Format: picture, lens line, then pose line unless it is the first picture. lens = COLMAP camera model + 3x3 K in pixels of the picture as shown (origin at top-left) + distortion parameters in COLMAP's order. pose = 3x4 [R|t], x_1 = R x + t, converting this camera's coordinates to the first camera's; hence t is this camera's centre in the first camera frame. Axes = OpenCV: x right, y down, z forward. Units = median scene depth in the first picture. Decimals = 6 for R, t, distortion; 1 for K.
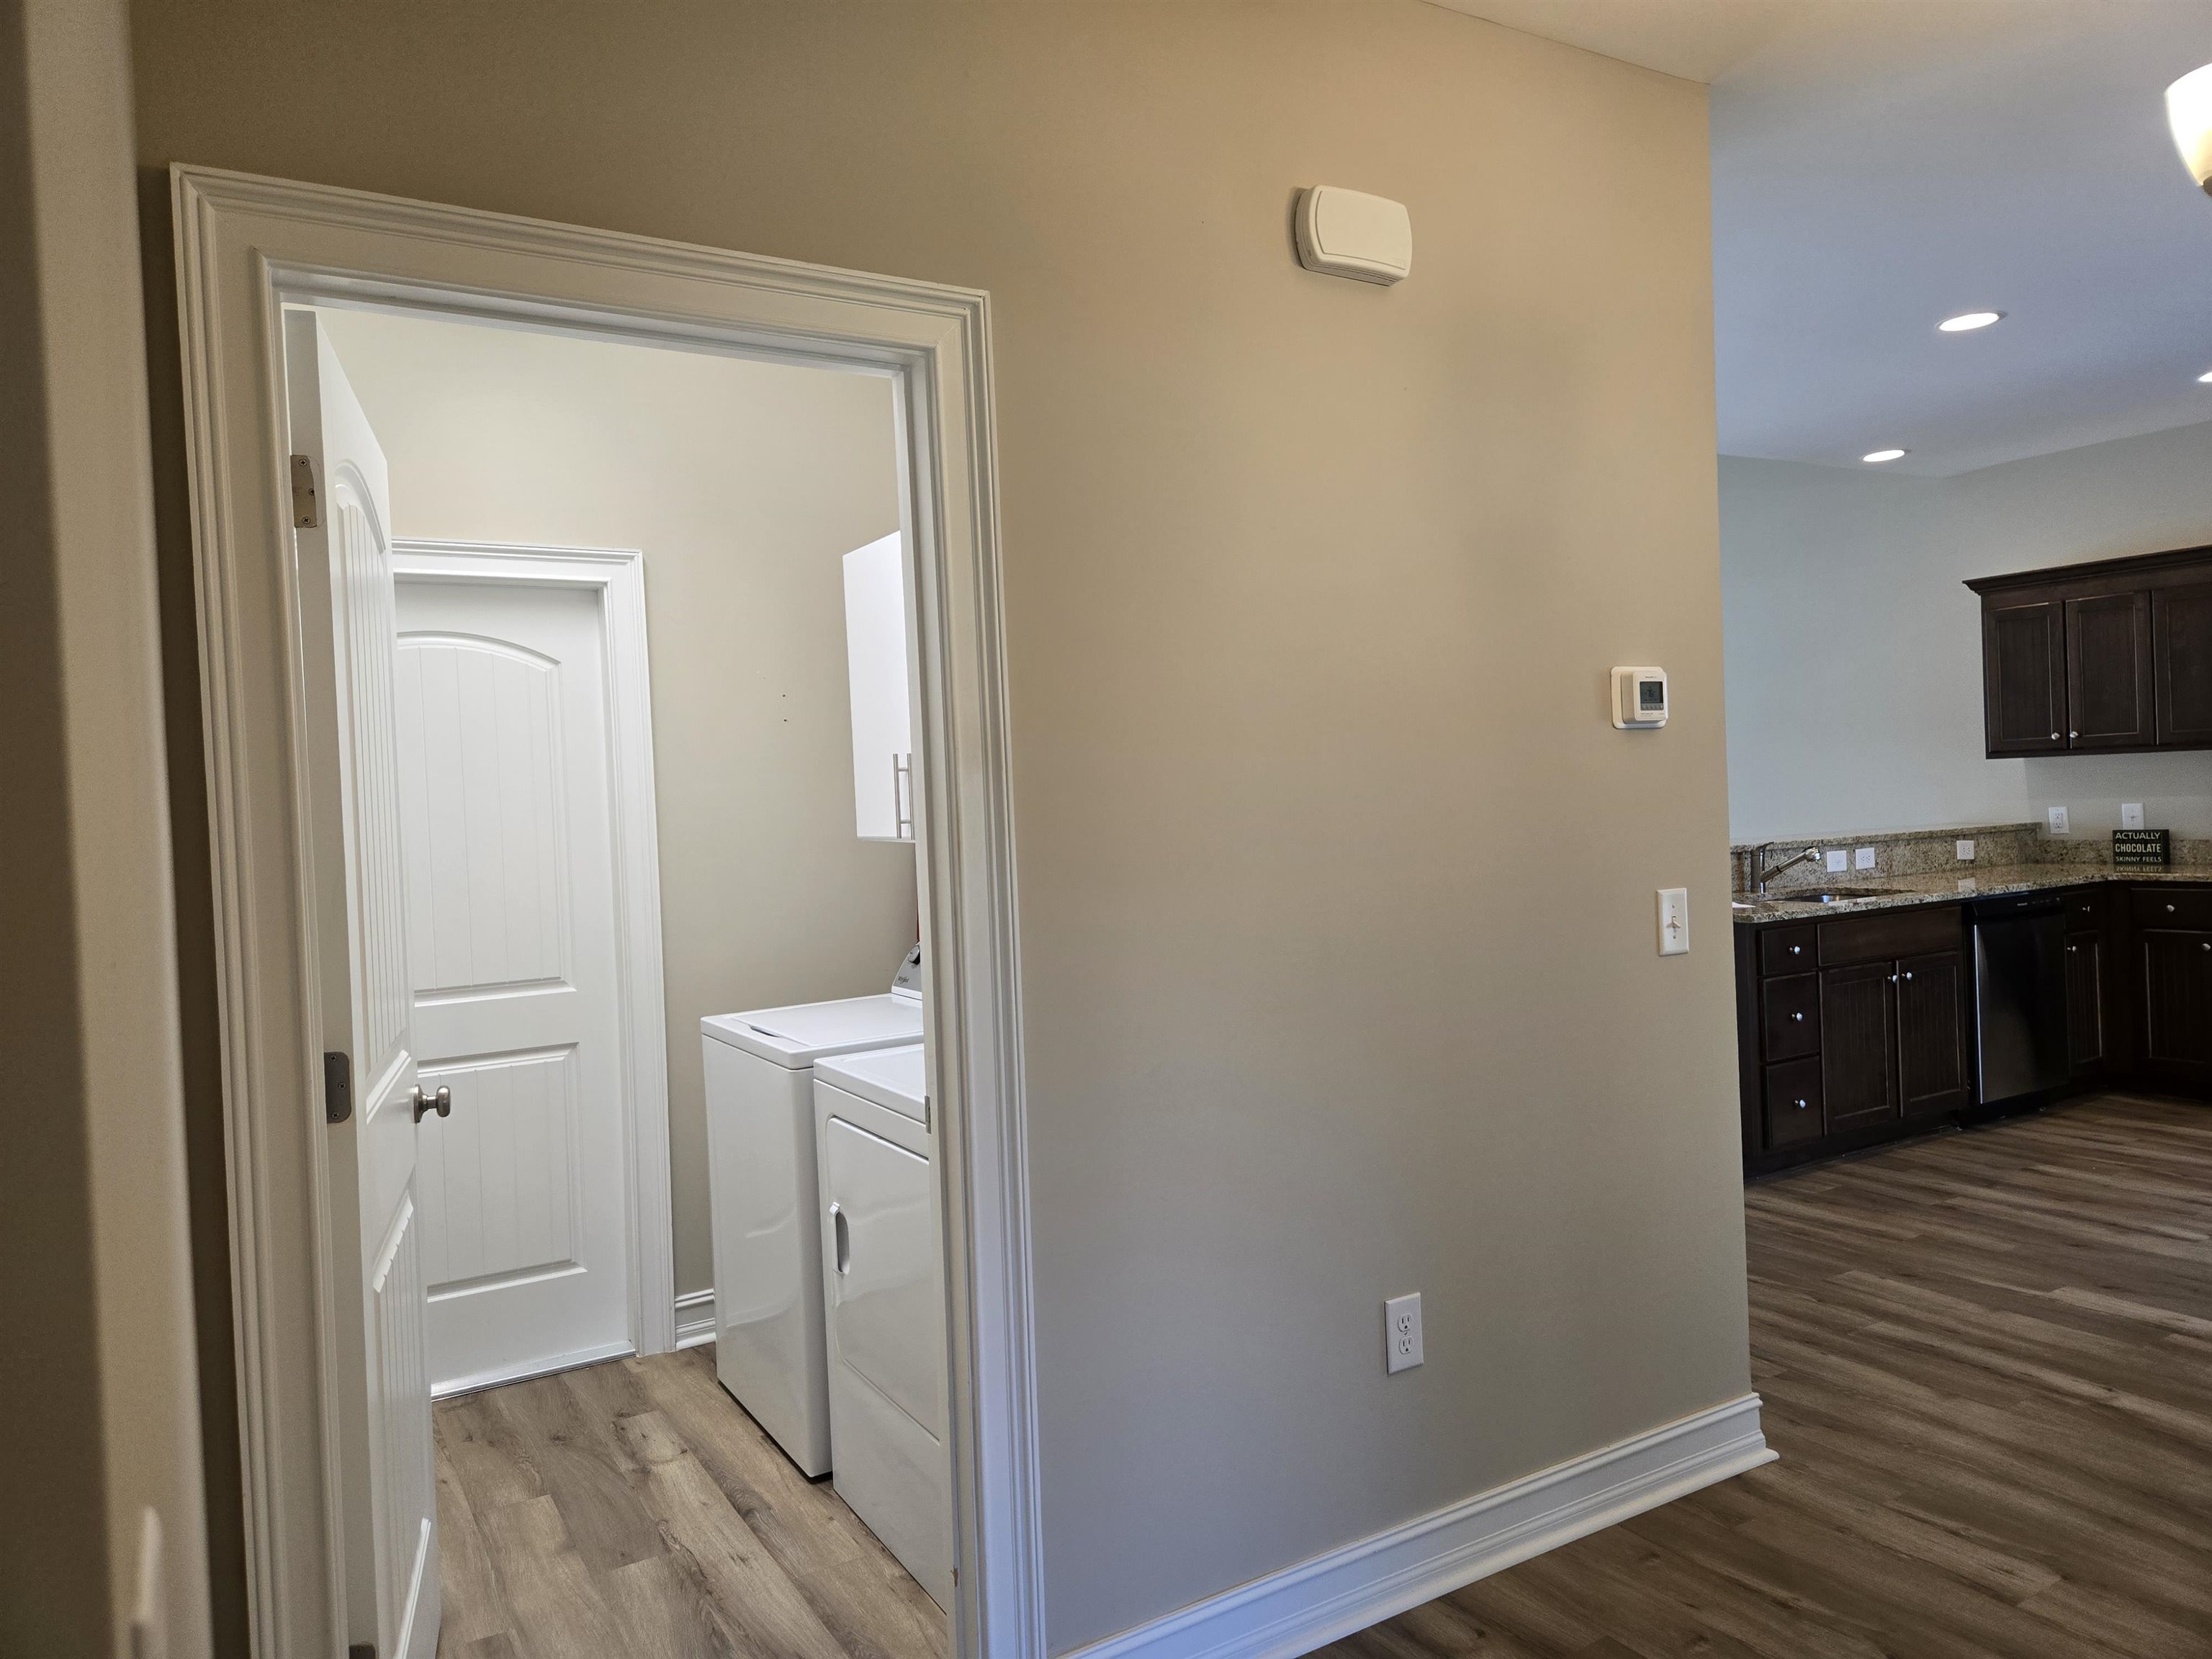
lens RADIAL K [[1478.0, 0, 1084.2], [0, 1478.0, 816.9], [0, 0, 1]] dist [0.080201, -0.066888]
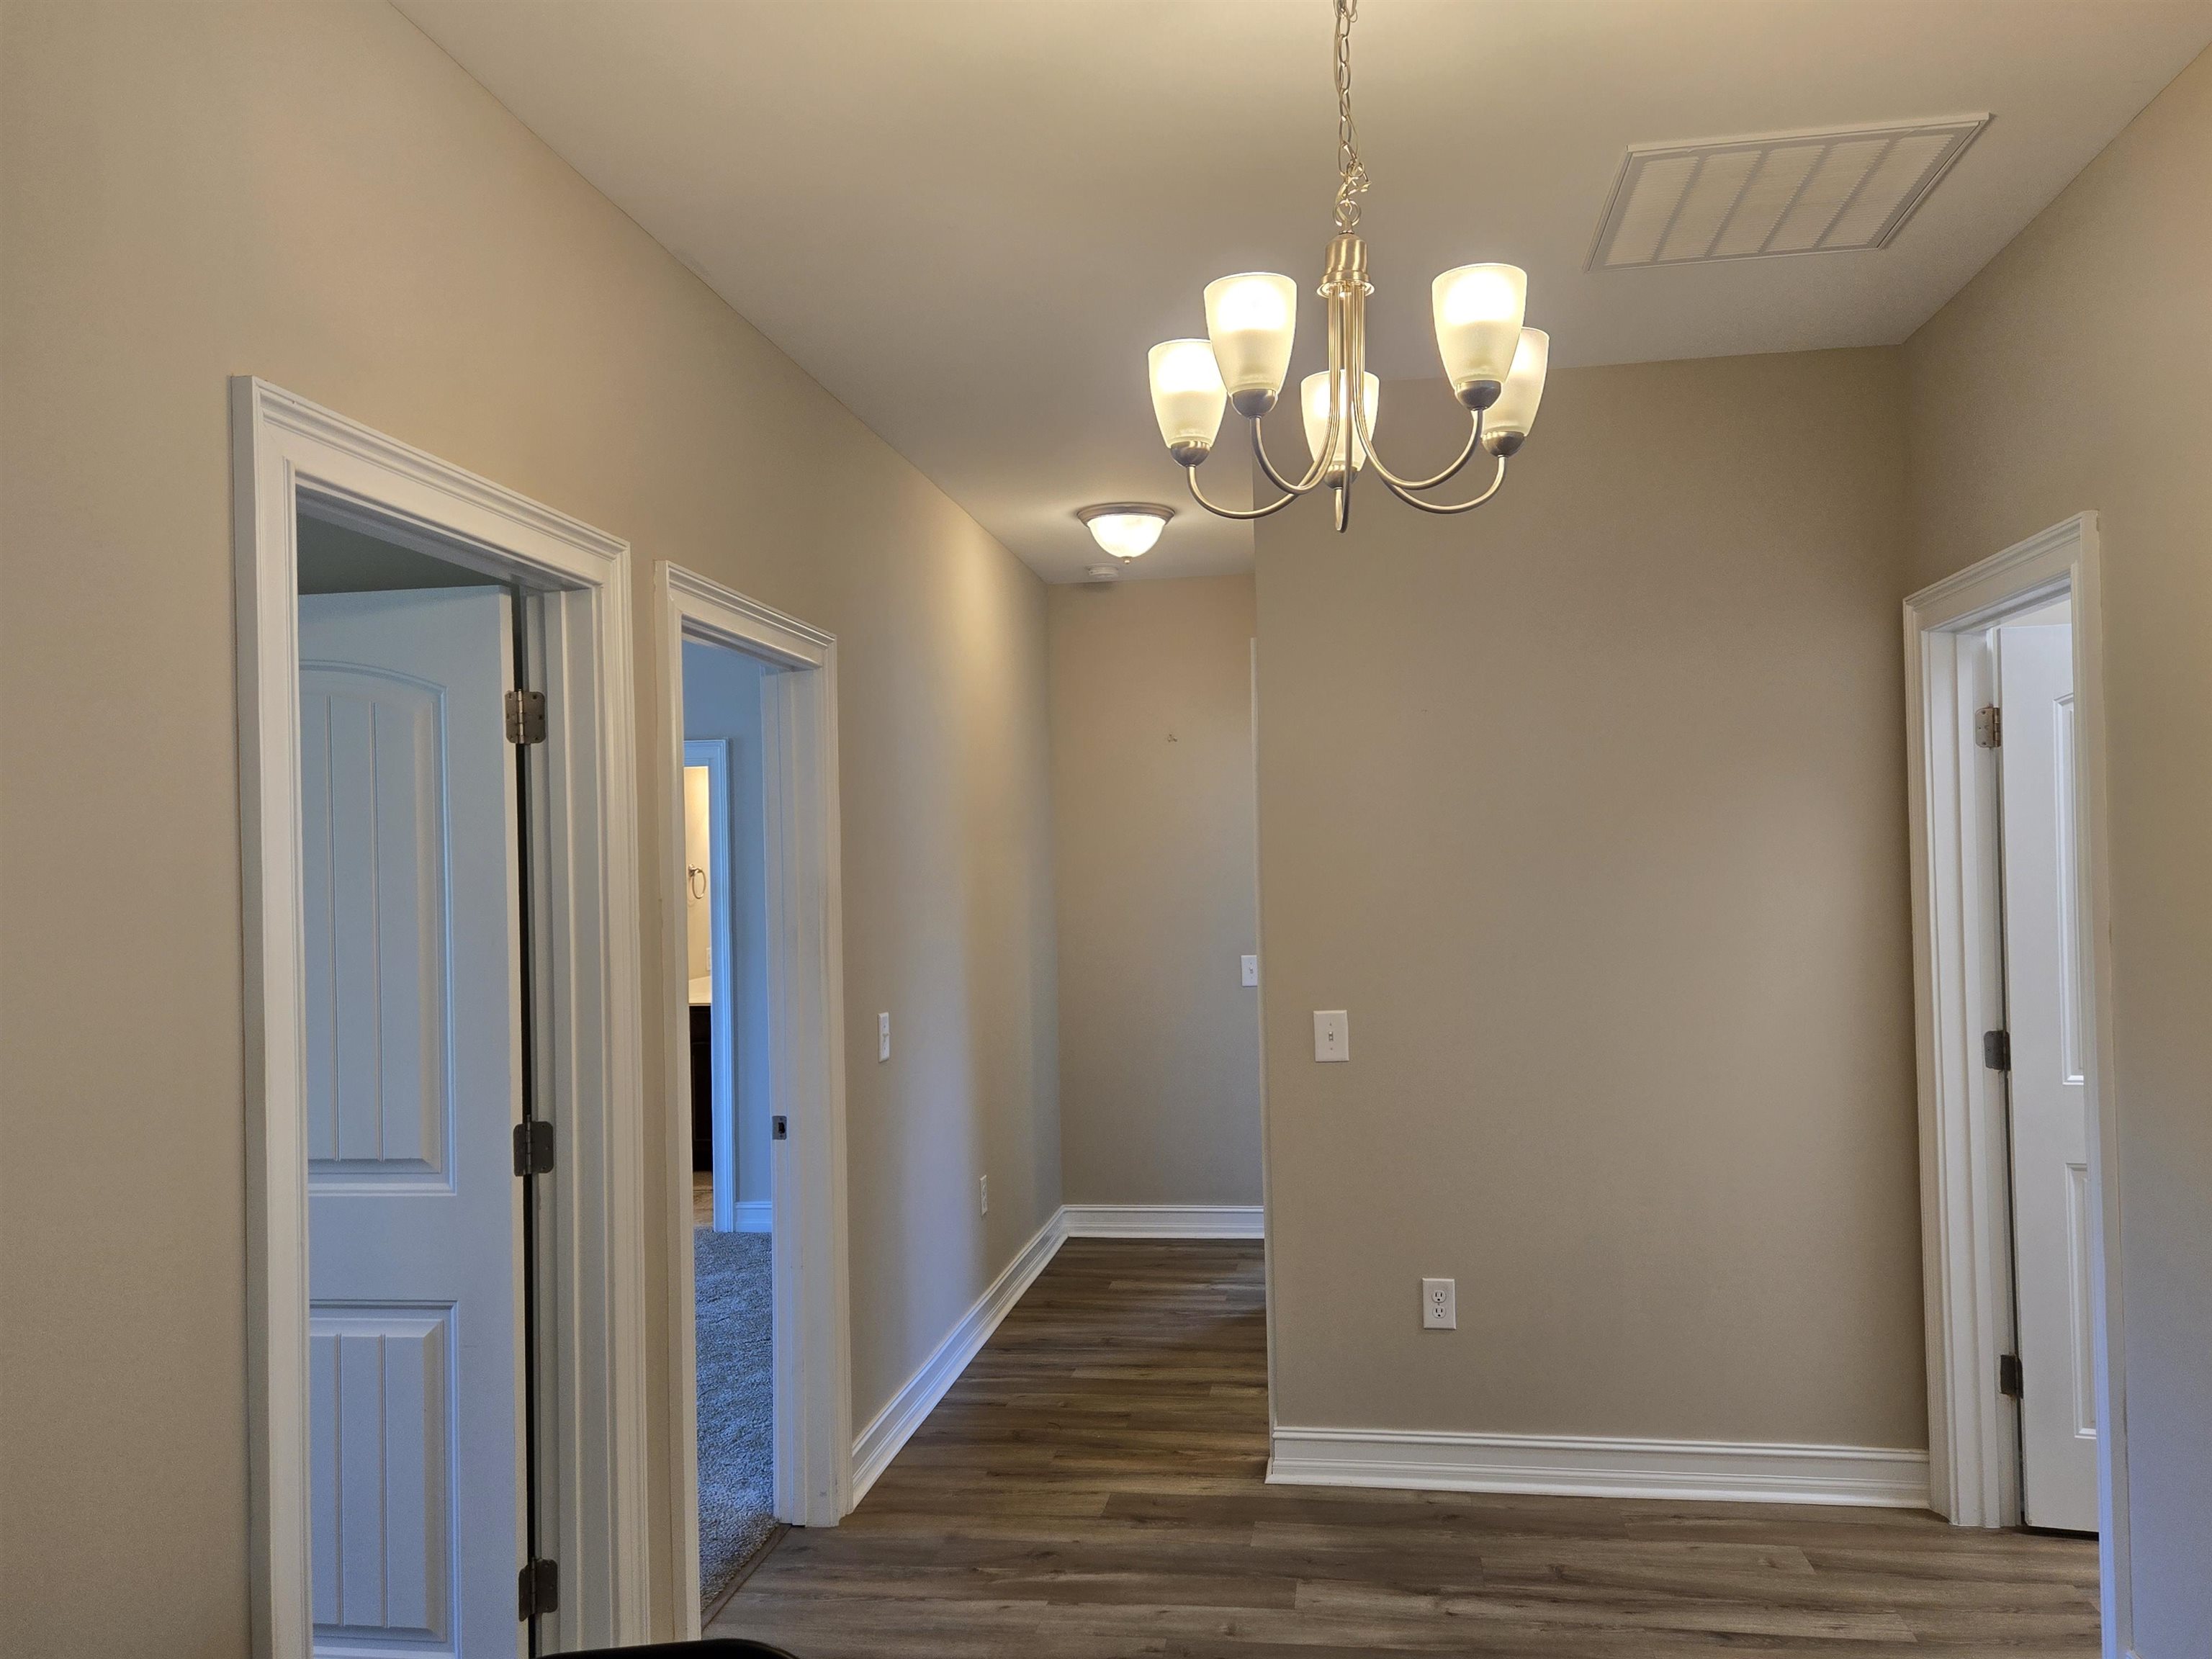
lens RADIAL K [[1641.8, 0, 1141.2], [0, 1641.8, 836.3], [0, 0, 1]] dist [0.079738, -0.064154]
pose [[-0.615749, 0.039787, -0.786938, 1.073502], [0.036797, 0.999087, 0.021721, -0.101961], [0.787083, -0.015583, -0.616650, 0.880538]]
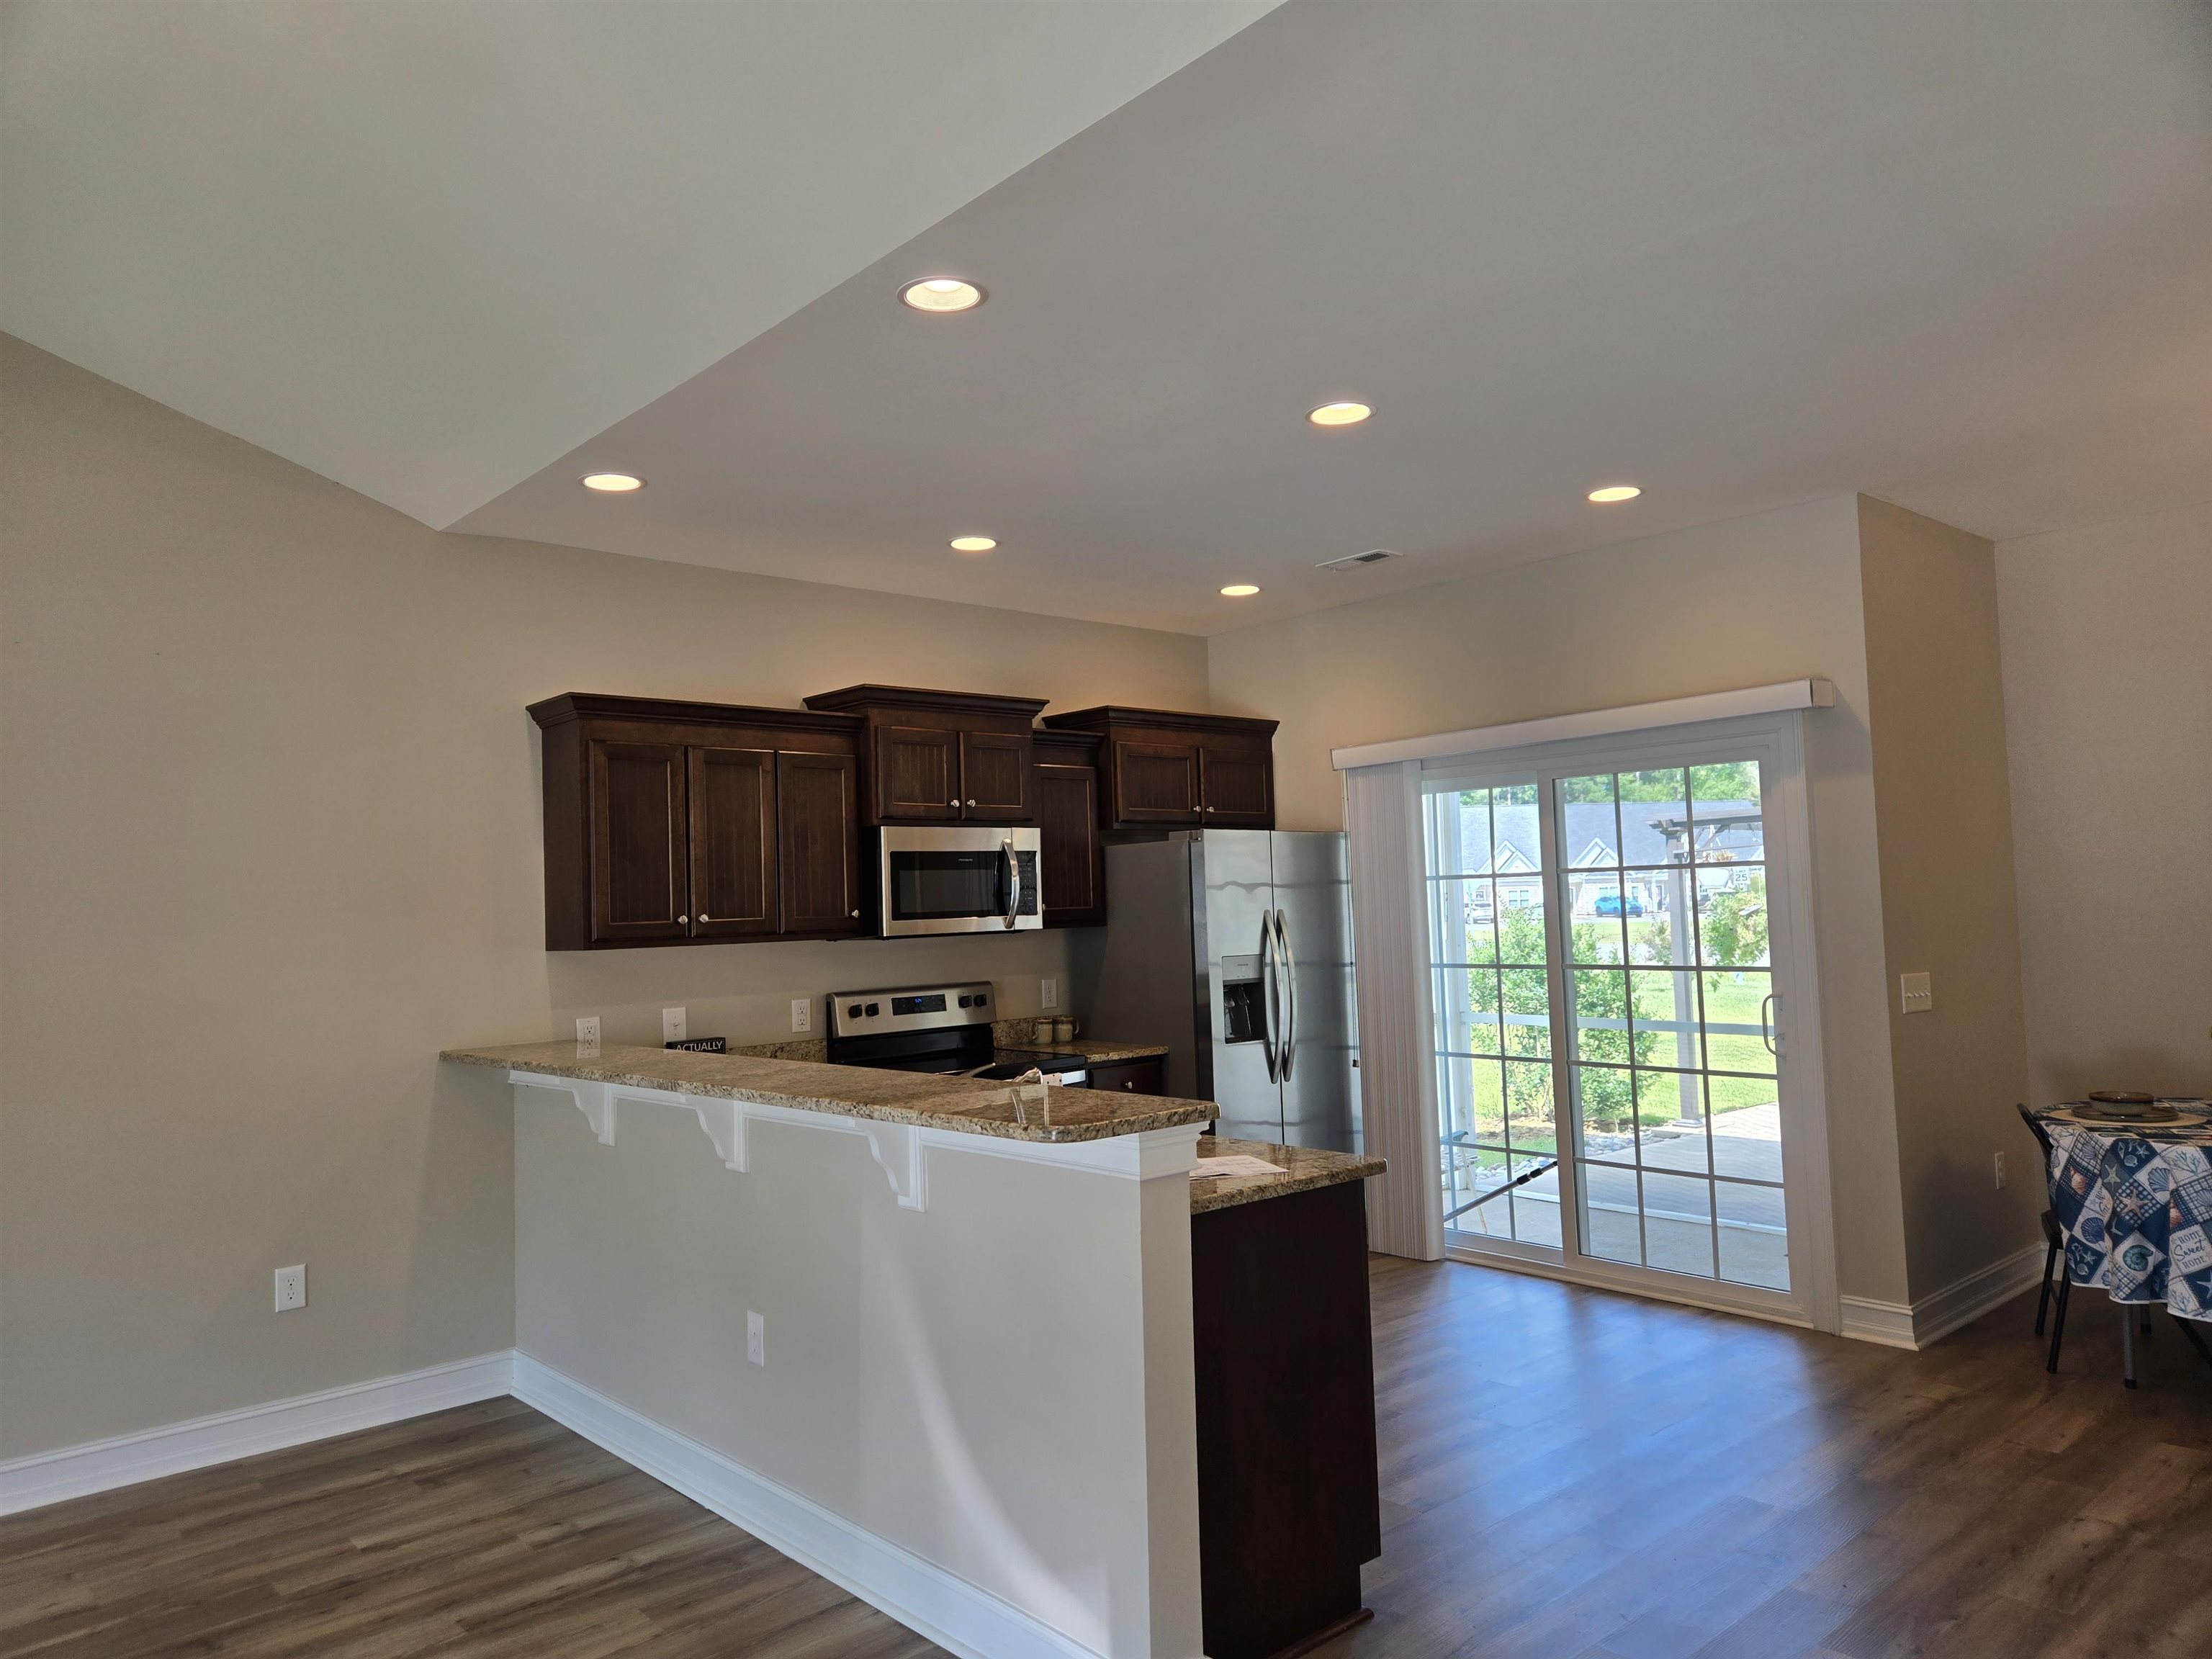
lens RADIAL K [[1478.0, 0, 1090.2], [0, 1478.0, 840.8], [0, 0, 1]] dist [0.080201, -0.066888]
pose [[-0.191602, 0.092547, 0.977100, -0.274157], [0.056141, 0.994948, -0.083228, -0.041518], [-0.979866, 0.038909, -0.195830, 2.003956]]
